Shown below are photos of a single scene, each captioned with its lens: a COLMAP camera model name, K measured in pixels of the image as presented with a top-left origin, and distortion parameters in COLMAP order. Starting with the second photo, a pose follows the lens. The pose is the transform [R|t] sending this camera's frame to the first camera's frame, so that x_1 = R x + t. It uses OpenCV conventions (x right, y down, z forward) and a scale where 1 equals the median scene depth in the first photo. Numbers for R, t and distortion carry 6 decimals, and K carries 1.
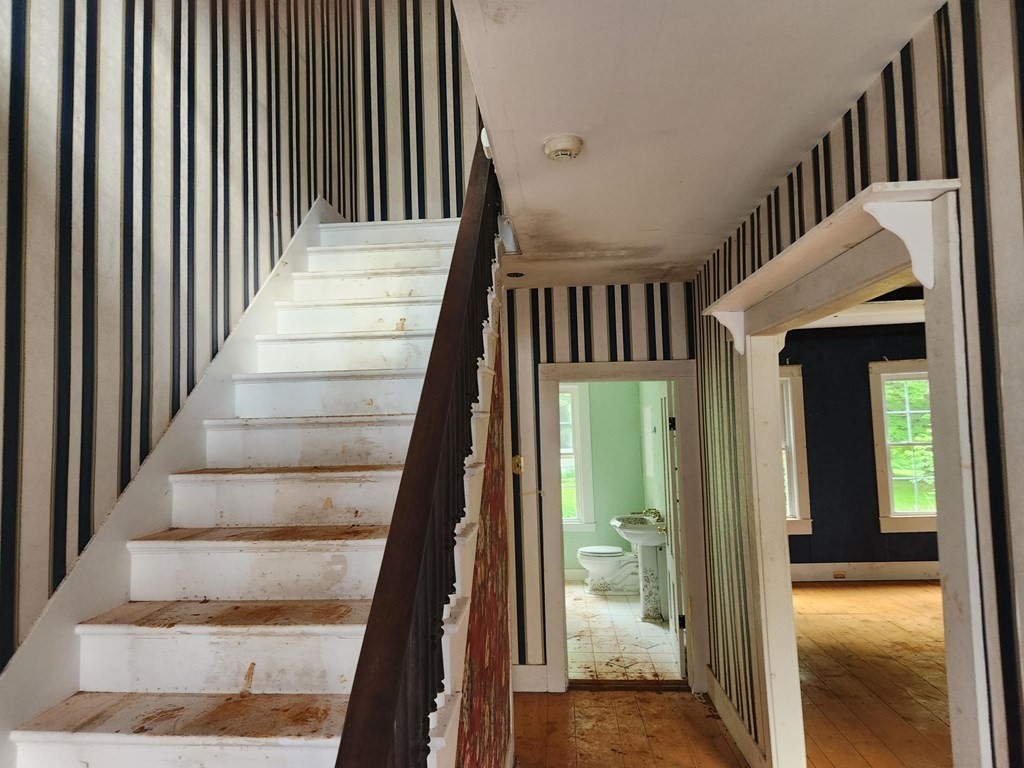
lens RADIAL K [[688.3, 0, 510.0], [0, 688.3, 379.8], [0, 0, 1]] dist [0.059426, -0.045003]
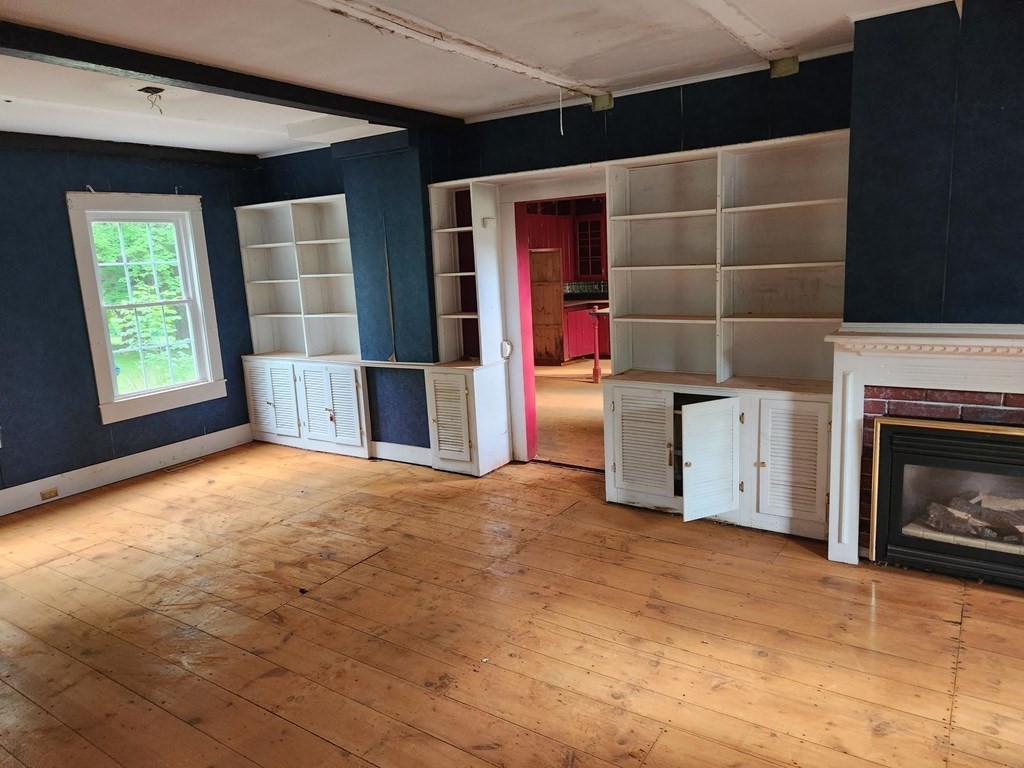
lens RADIAL K [[688.3, 0, 508.9], [0, 688.3, 378.7], [0, 0, 1]] dist [0.059426, -0.045003]
pose [[0.499900, -0.140643, 0.854587, 0.226754], [-0.021034, 0.984464, 0.174322, 0.058763], [-0.865828, -0.105119, 0.489175, 0.520237]]
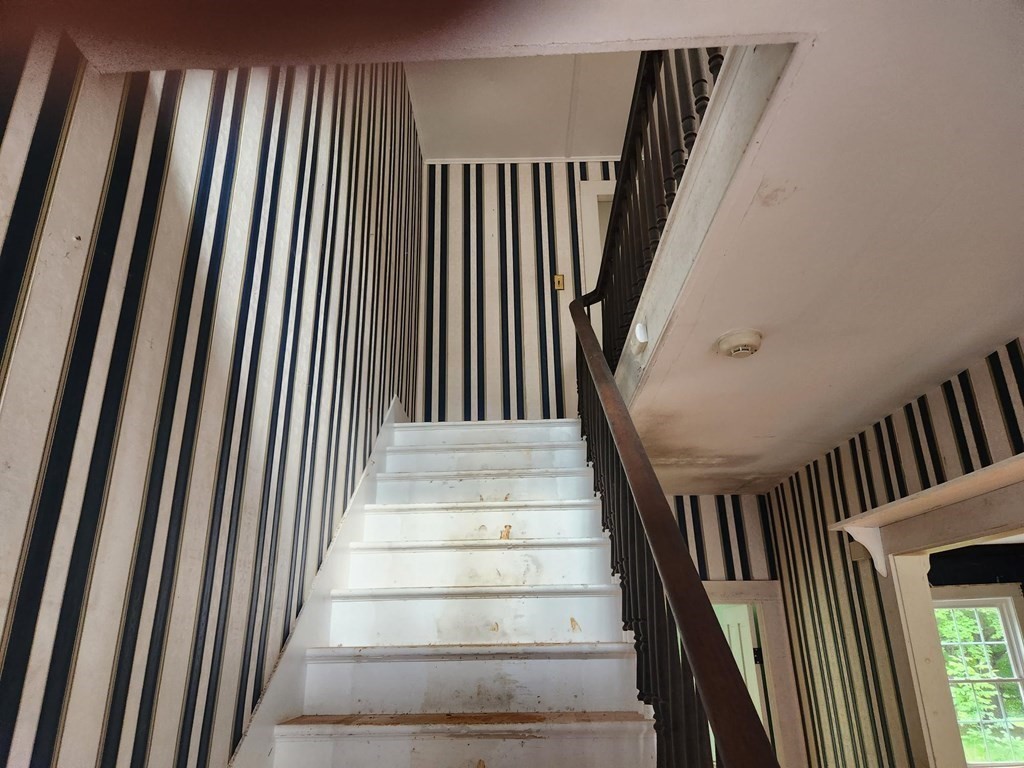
lens RADIAL K [[688.3, 0, 509.5], [0, 688.3, 387.4], [0, 0, 1]] dist [0.059426, -0.045003]
pose [[0.998444, 0.029078, 0.047575, -0.175298], [-0.013996, 0.956631, -0.290965, -0.000625], [-0.053973, 0.289847, 0.955550, 0.086674]]
